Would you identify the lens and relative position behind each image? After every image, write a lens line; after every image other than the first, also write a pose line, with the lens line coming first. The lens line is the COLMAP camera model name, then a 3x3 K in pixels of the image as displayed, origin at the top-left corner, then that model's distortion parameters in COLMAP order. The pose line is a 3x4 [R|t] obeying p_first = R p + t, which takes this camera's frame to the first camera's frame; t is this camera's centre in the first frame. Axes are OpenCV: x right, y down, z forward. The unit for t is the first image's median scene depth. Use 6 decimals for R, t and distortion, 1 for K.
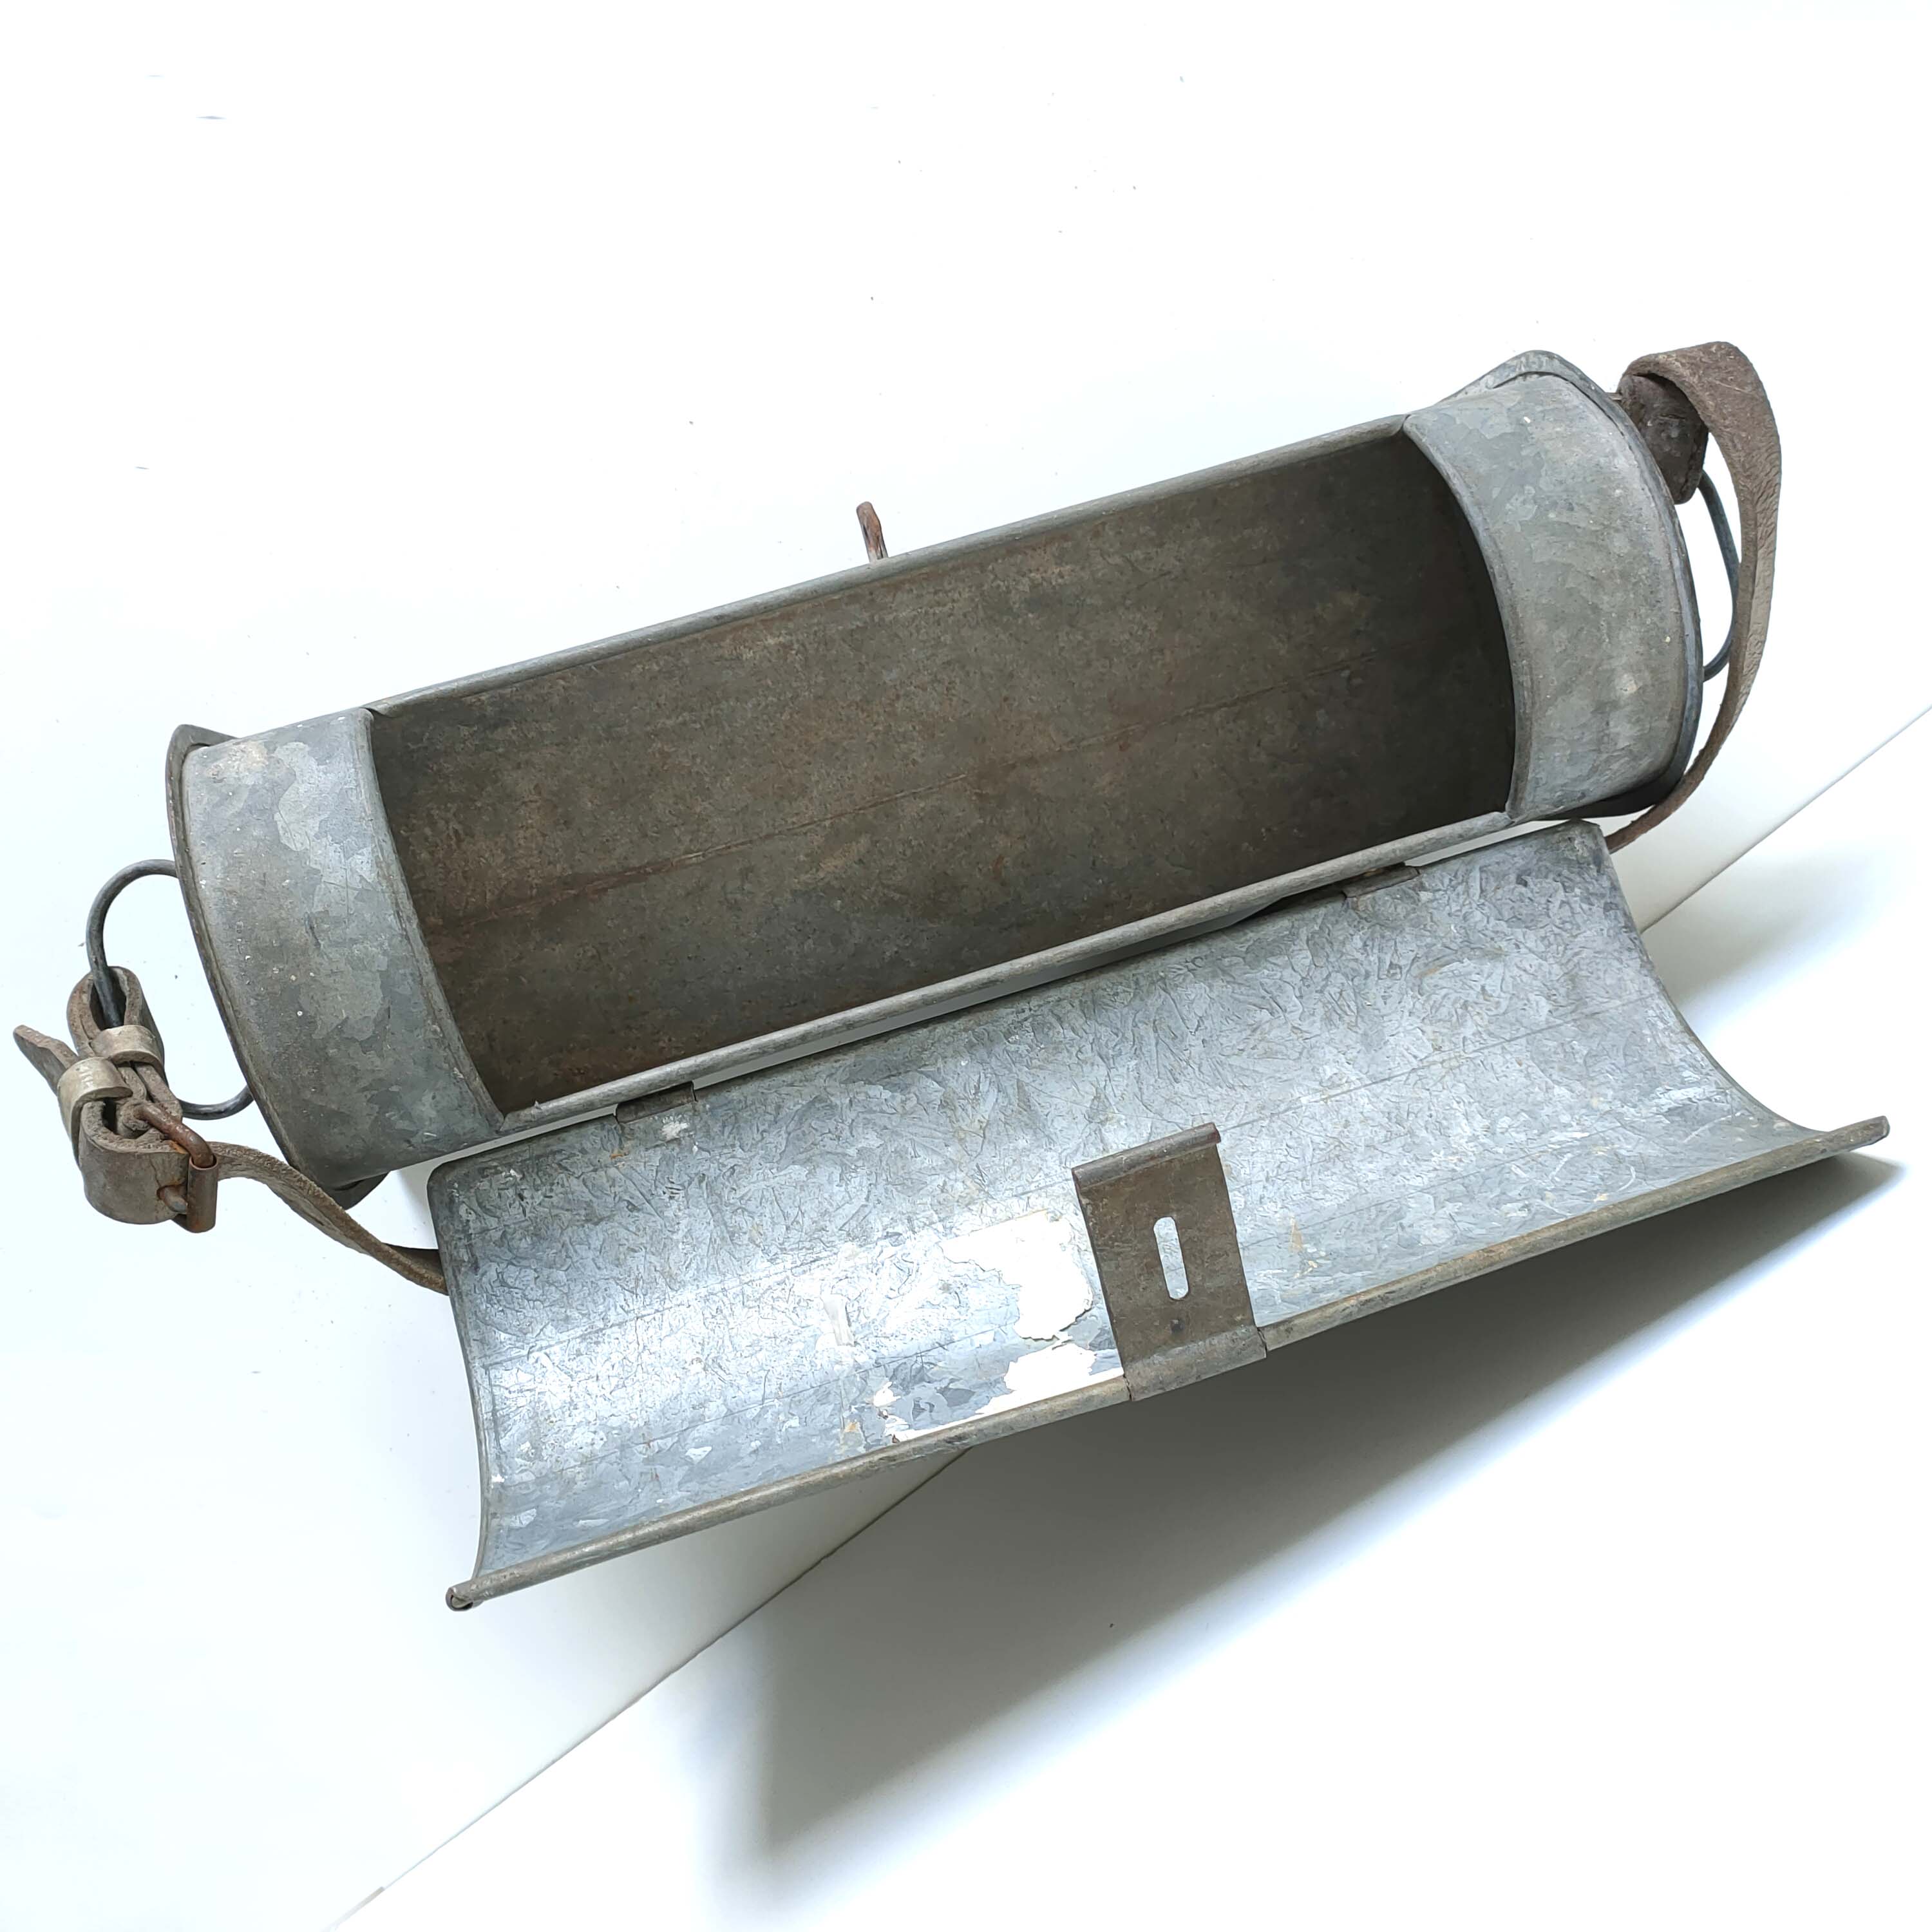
lens RADIAL K [[1952.3, 0, 966.0], [0, 1952.3, 966.0], [0, 0, 1]] dist [0.001331, 0.181235]
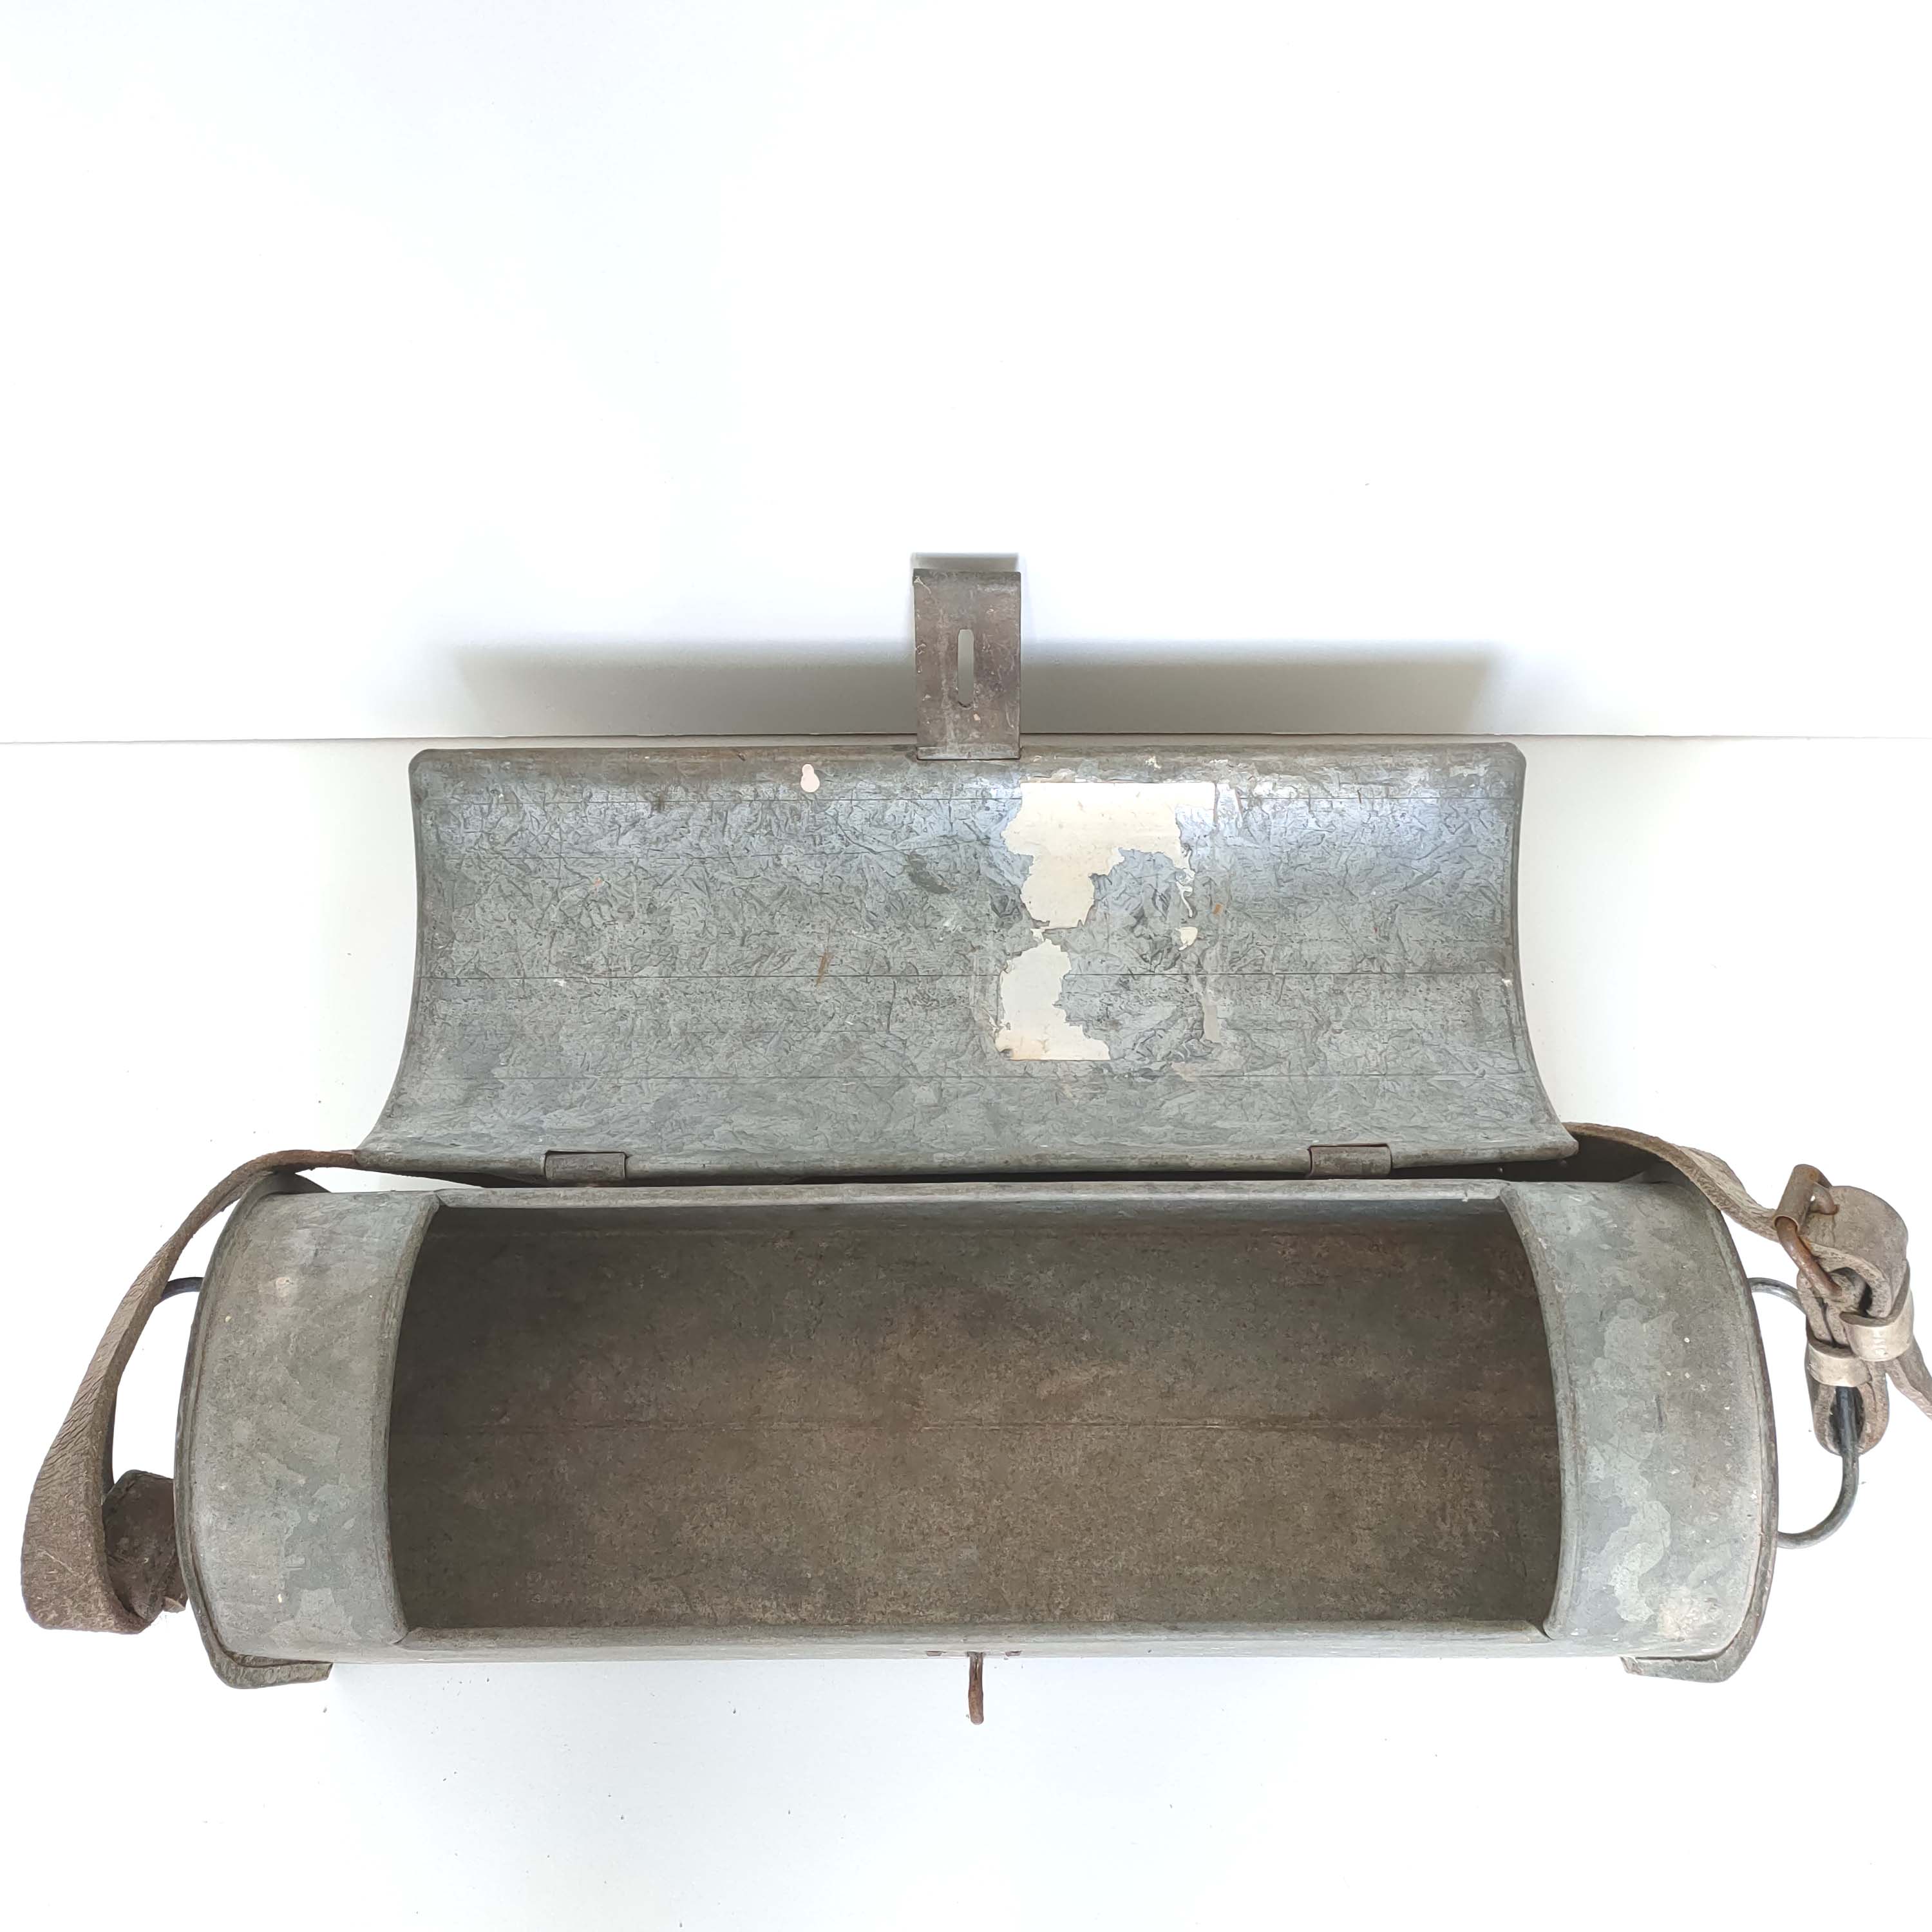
lens RADIAL K [[1952.3, 0, 966.0], [0, 1952.3, 966.0], [0, 0, 1]] dist [0.001331, 0.181235]
pose [[-0.950171, -0.153901, 0.271089, -0.232226], [0.297265, -0.185525, 0.936597, -0.931049], [-0.093849, 0.970513, 0.222030, 0.702681]]
